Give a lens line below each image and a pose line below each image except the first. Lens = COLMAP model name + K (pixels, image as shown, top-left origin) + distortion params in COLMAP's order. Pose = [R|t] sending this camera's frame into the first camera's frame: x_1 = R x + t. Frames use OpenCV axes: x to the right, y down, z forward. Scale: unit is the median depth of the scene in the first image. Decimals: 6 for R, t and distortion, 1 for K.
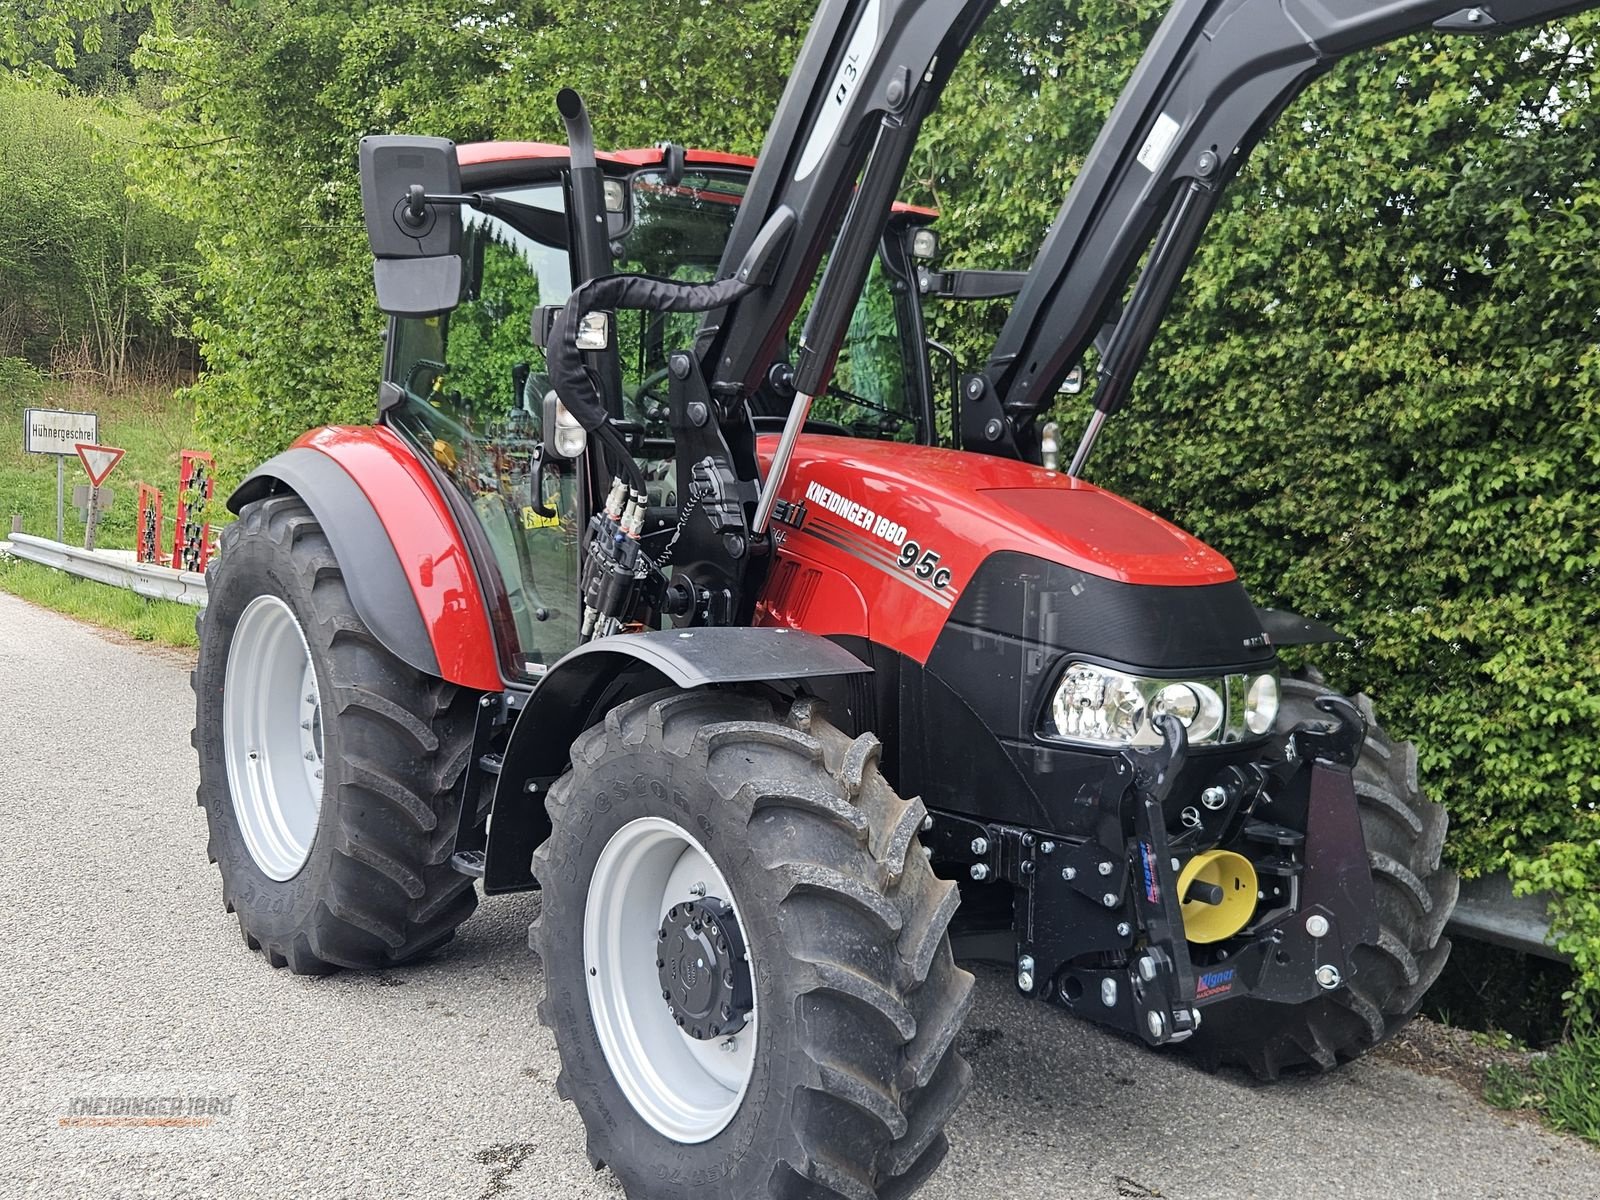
lens RADIAL K [[1444.3, 0, 800.7], [0, 1444.3, 594.7], [0, 0, 1]] dist [0.053530, -0.002086]
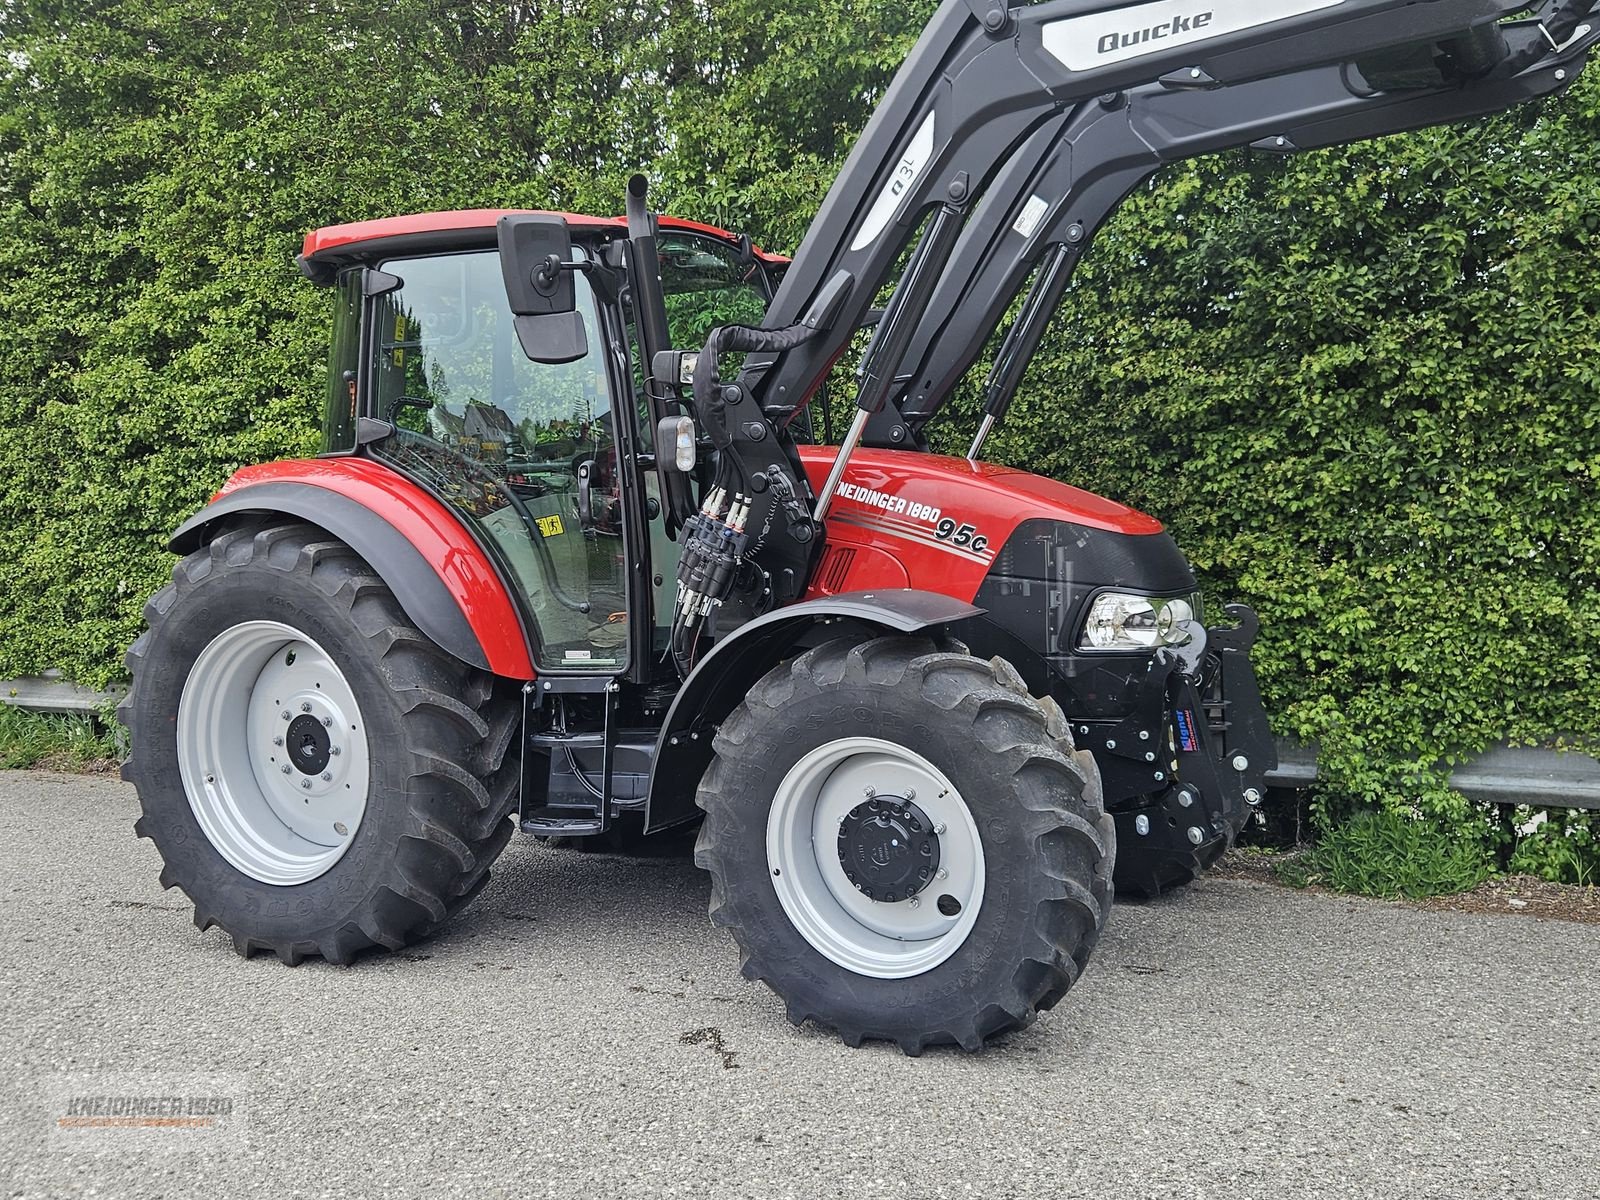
lens RADIAL K [[1389.1, 0, 781.4], [0, 1389.1, 557.9], [0, 0, 1]] dist [0.079512, -0.064842]
pose [[0.935871, -0.079424, 0.343275, -0.427375], [0.088743, 0.995988, -0.011498, 0.000447], [-0.340985, 0.041224, 0.939165, -0.125305]]
